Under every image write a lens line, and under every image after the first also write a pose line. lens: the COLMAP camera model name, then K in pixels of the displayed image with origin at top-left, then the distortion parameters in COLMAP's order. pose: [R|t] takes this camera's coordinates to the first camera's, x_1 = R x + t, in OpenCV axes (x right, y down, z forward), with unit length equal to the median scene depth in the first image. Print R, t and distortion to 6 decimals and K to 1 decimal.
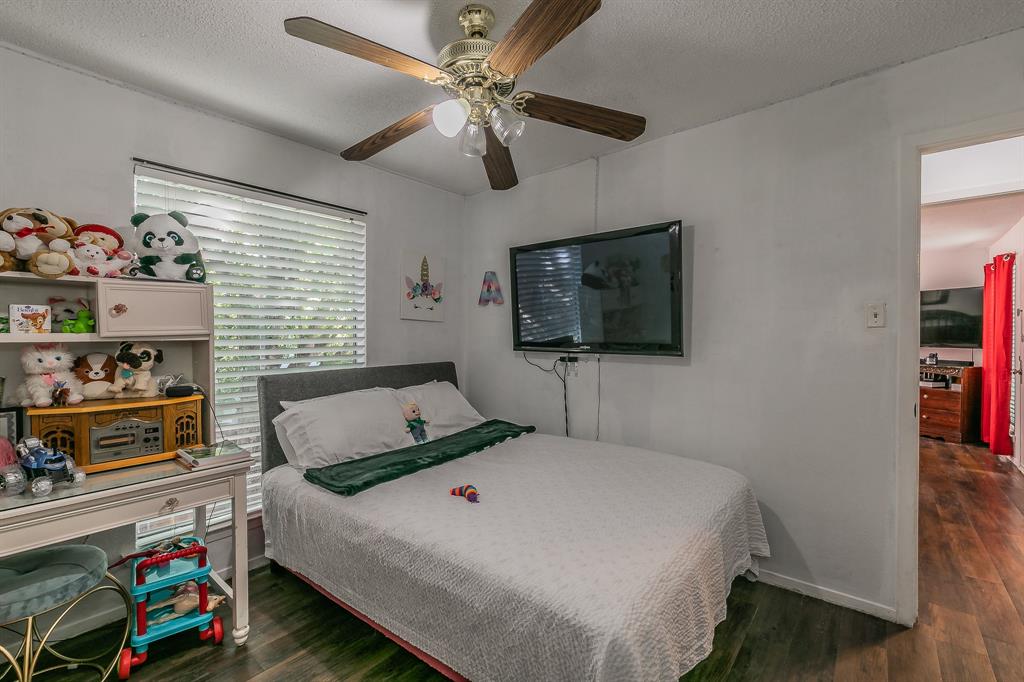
lens RADIAL K [[442.8, 0, 519.8], [0, 442.8, 343.0], [0, 0, 1]] dist [0.002049, -0.001032]
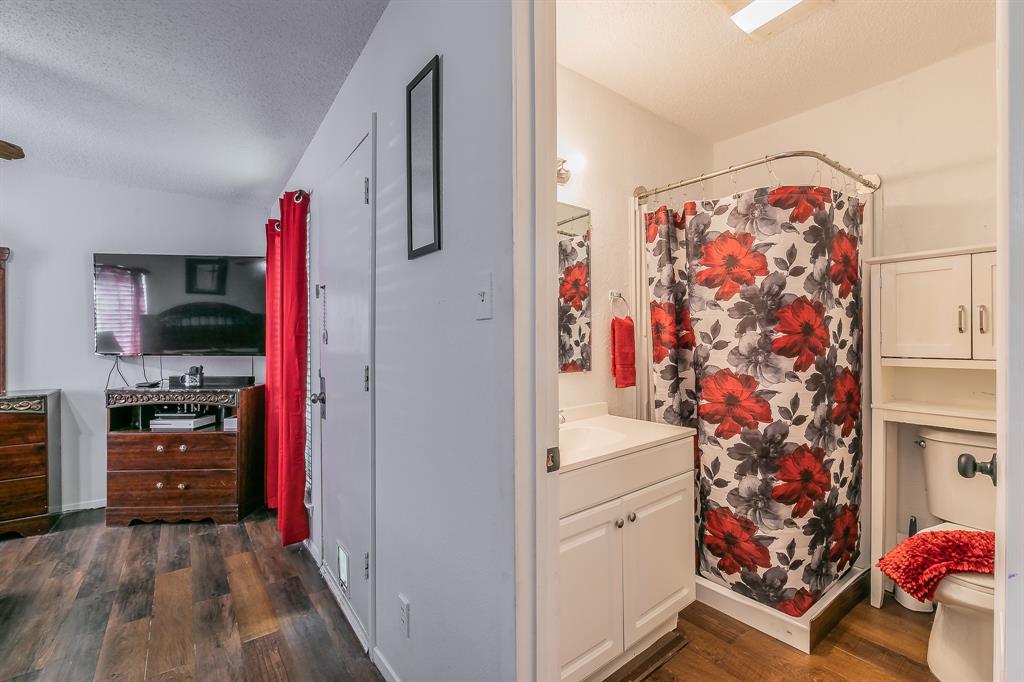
lens RADIAL K [[442.8, 0, 514.0], [0, 442.8, 341.0], [0, 0, 1]] dist [0.002049, -0.001032]
pose [[0.244610, 0.001915, 0.969620, 0.492213], [0.014649, 0.999877, -0.005671, 0.000119], [-0.969511, 0.015591, 0.244551, 0.476760]]
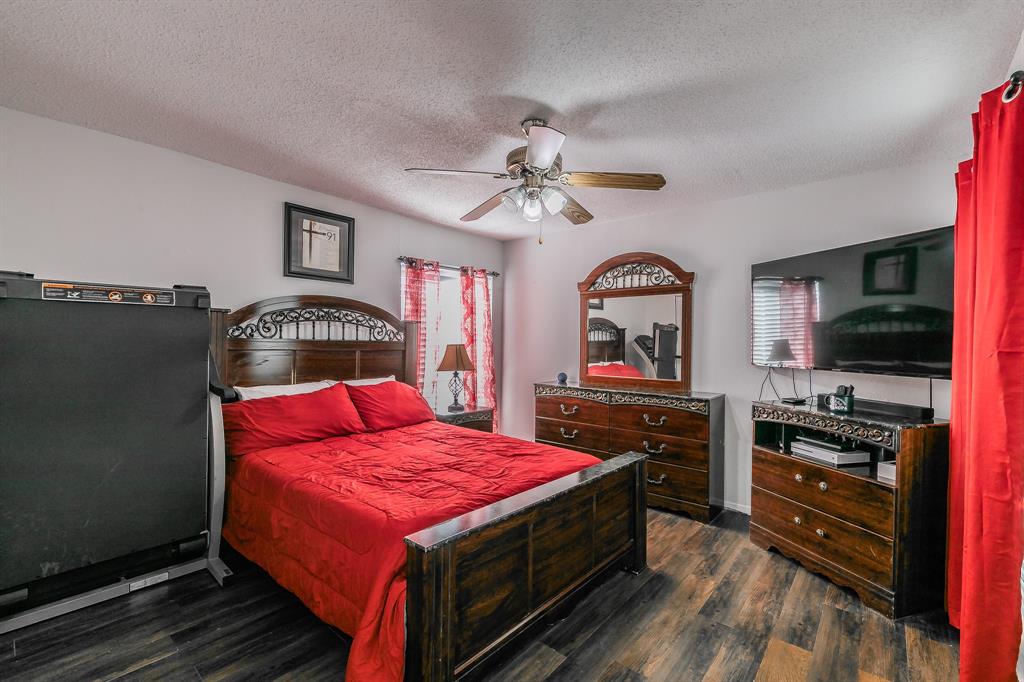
lens RADIAL K [[442.8, 0, 508.2], [0, 442.8, 344.5], [0, 0, 1]] dist [0.002049, -0.001032]
pose [[0.999577, 0.015028, -0.024909, 0.614378], [-0.015273, 0.999837, -0.009674, -0.008961], [0.024760, 0.010051, 0.999643, 0.554696]]
